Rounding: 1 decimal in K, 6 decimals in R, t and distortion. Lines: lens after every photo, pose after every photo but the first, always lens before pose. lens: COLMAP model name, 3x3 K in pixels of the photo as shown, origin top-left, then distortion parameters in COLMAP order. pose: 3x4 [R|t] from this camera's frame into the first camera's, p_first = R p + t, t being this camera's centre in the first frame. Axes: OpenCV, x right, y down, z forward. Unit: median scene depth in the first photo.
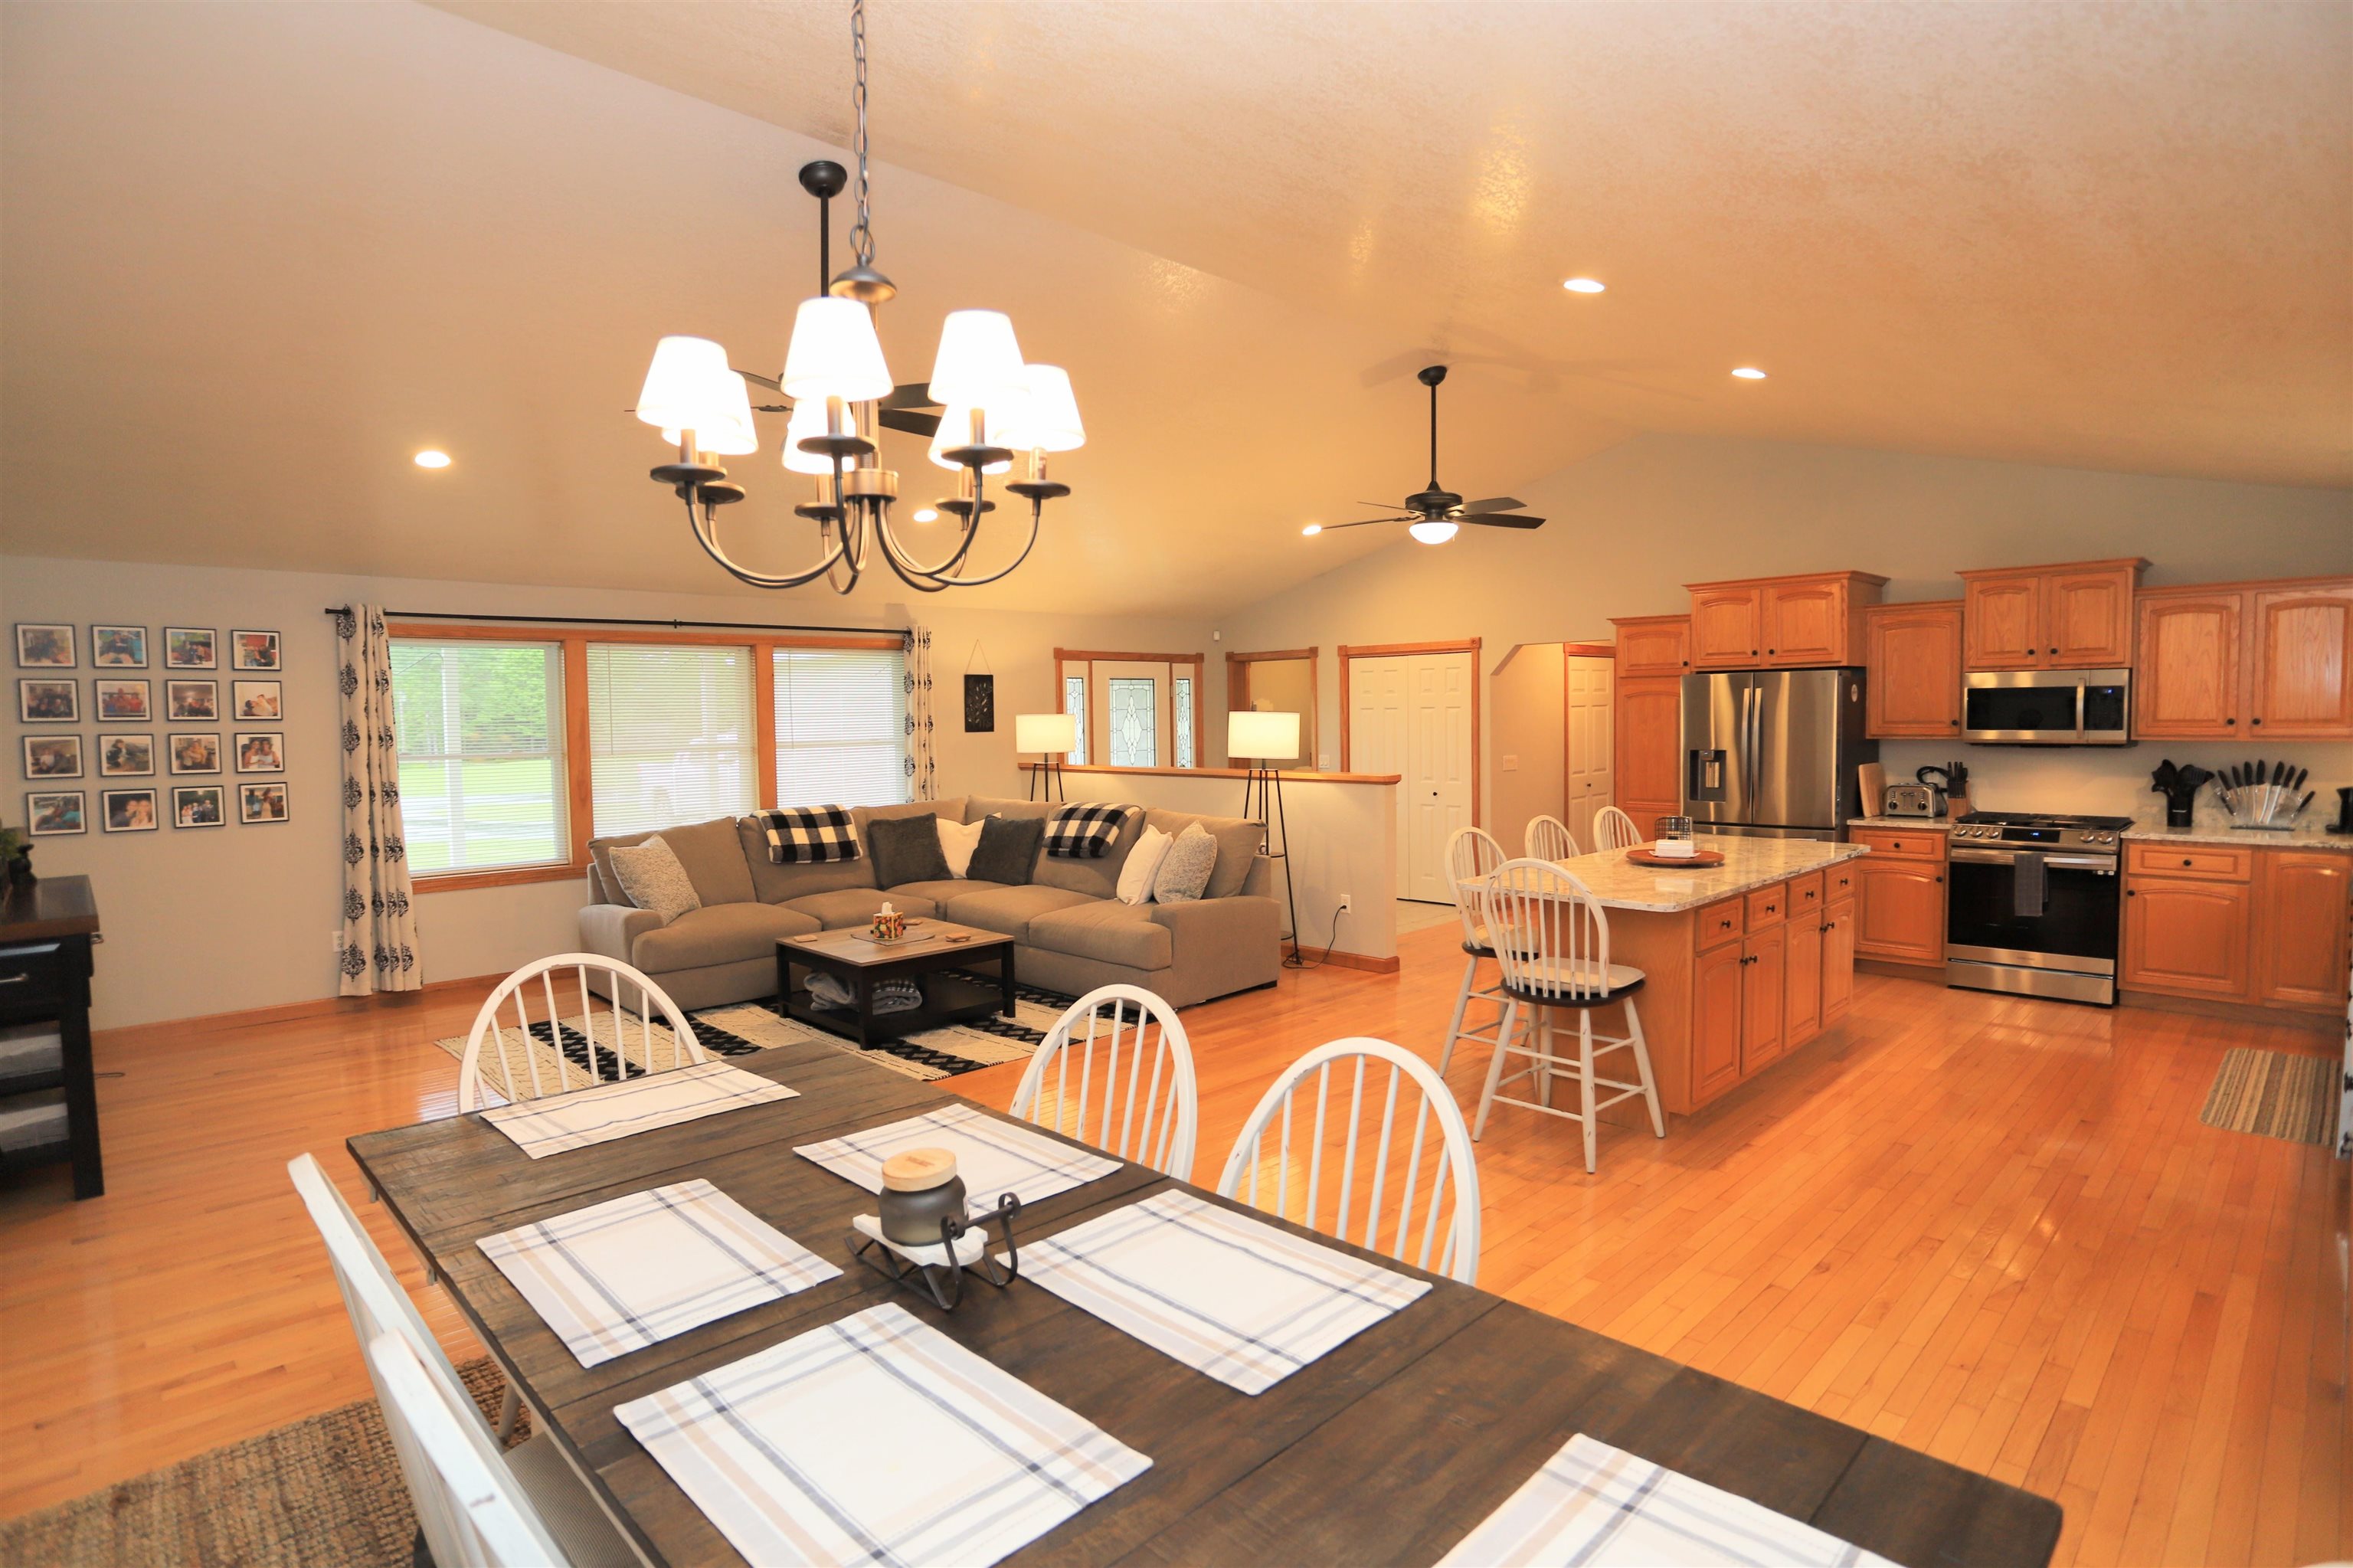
lens RADIAL K [[1194.5, 0, 1172.8], [0, 1194.5, 790.6], [0, 0, 1]] dist [-0.042913, 0.010870]
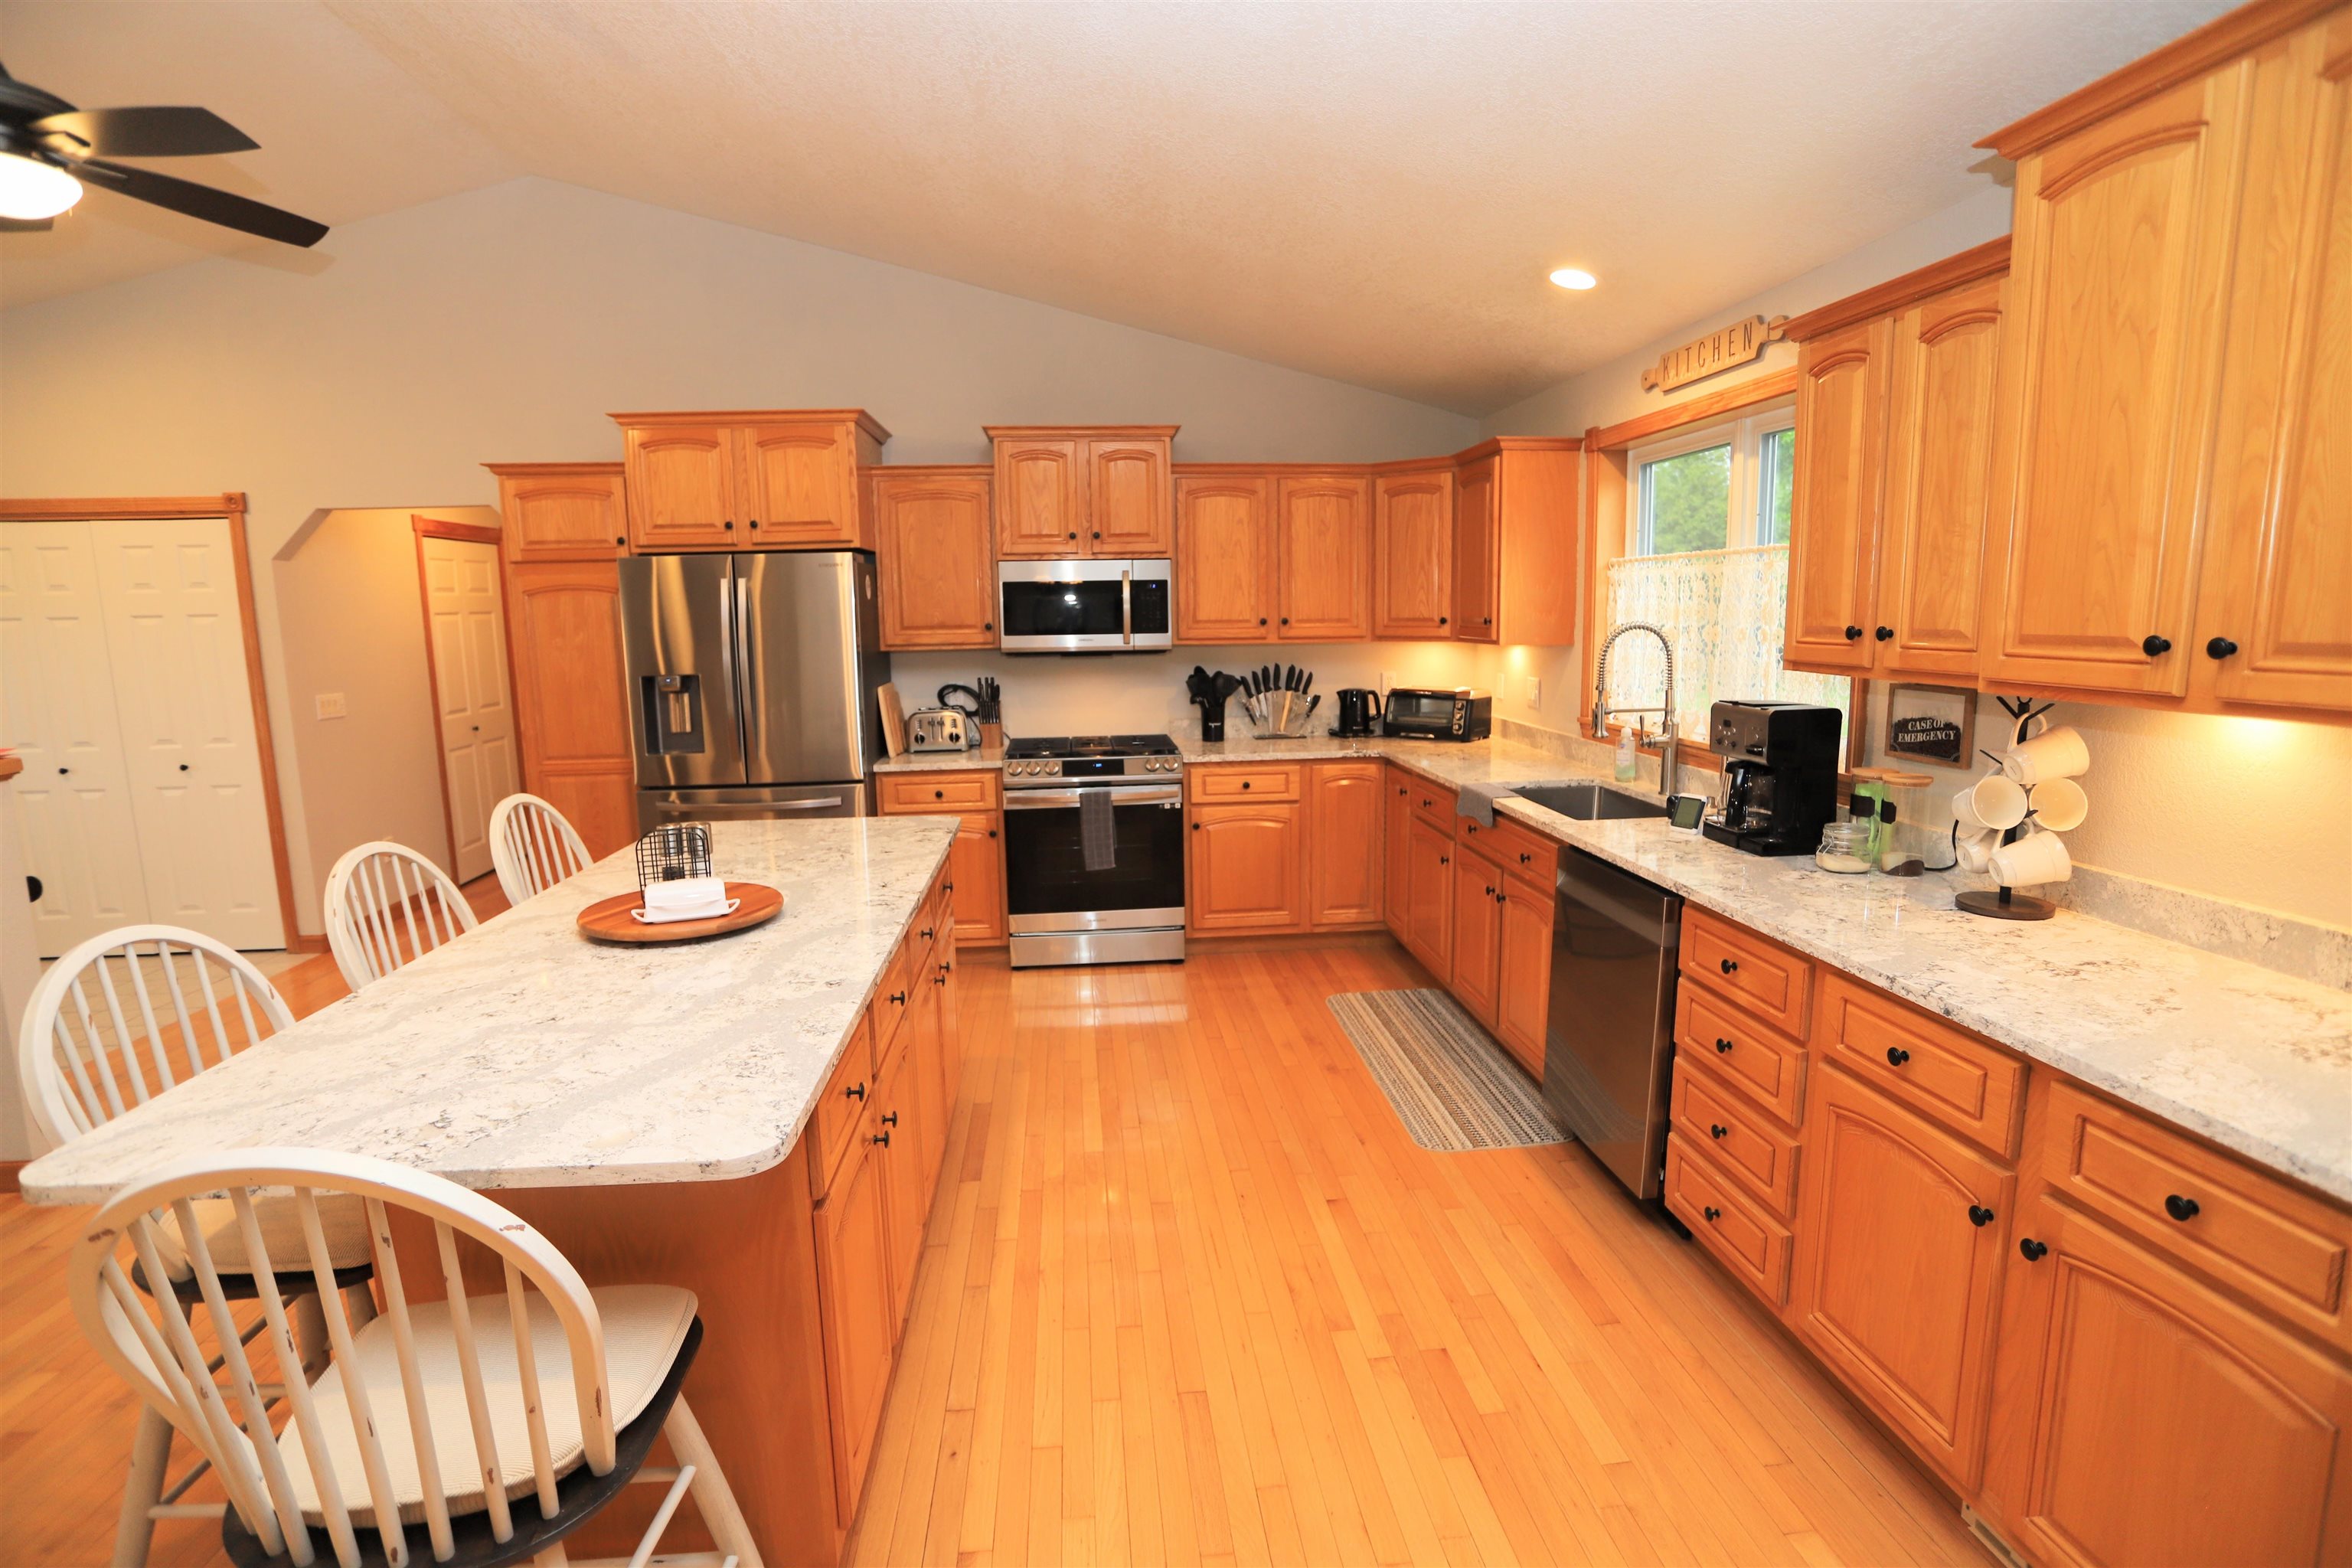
lens RADIAL K [[1149.8, 0, 1181.2], [0, 1149.8, 773.6], [0, 0, 1]] dist [-0.054035, 0.016144]
pose [[0.624535, -0.102923, 0.774185, 0.158033], [0.056067, 0.994629, 0.087000, -0.021340], [-0.778981, -0.010928, 0.626952, 0.443087]]
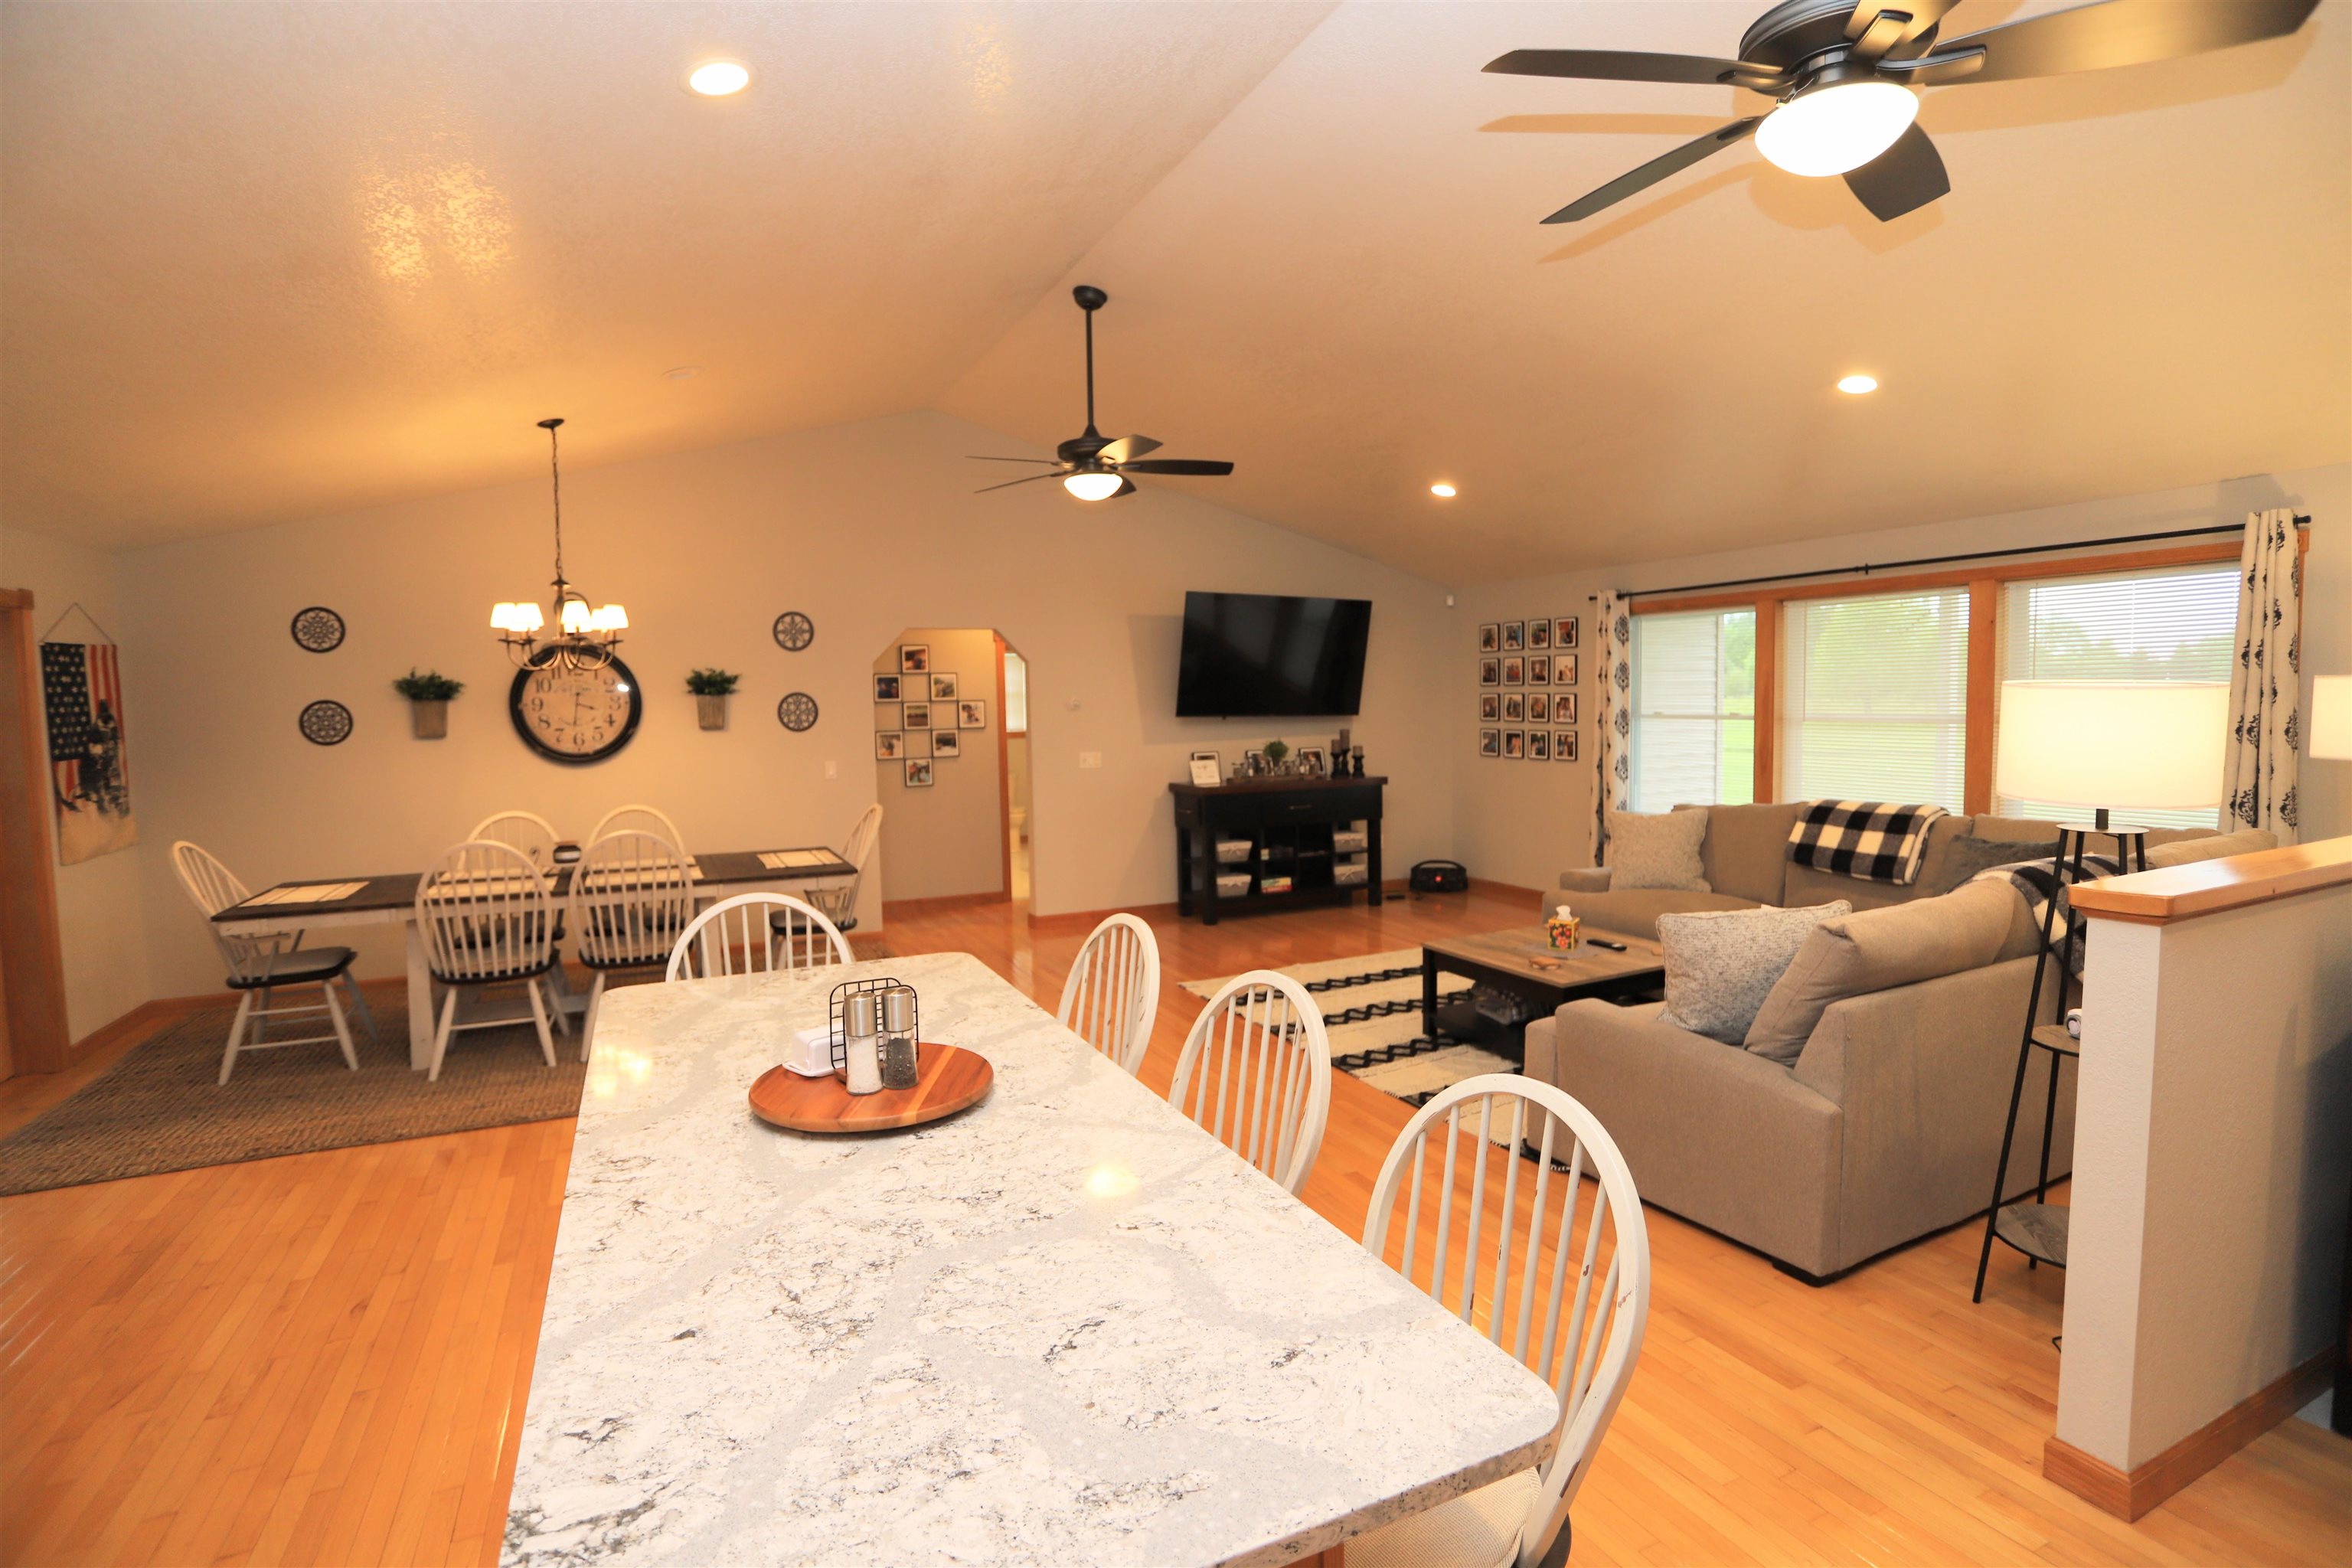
lens RADIAL K [[1149.8, 0, 1188.9], [0, 1149.8, 773.6], [0, 0, 1]] dist [-0.054035, 0.016144]
pose [[-0.311141, 0.082503, -0.946776, 0.593062], [-0.038814, 0.994290, 0.099398, -0.069095], [0.949571, 0.067675, -0.306163, 0.963294]]
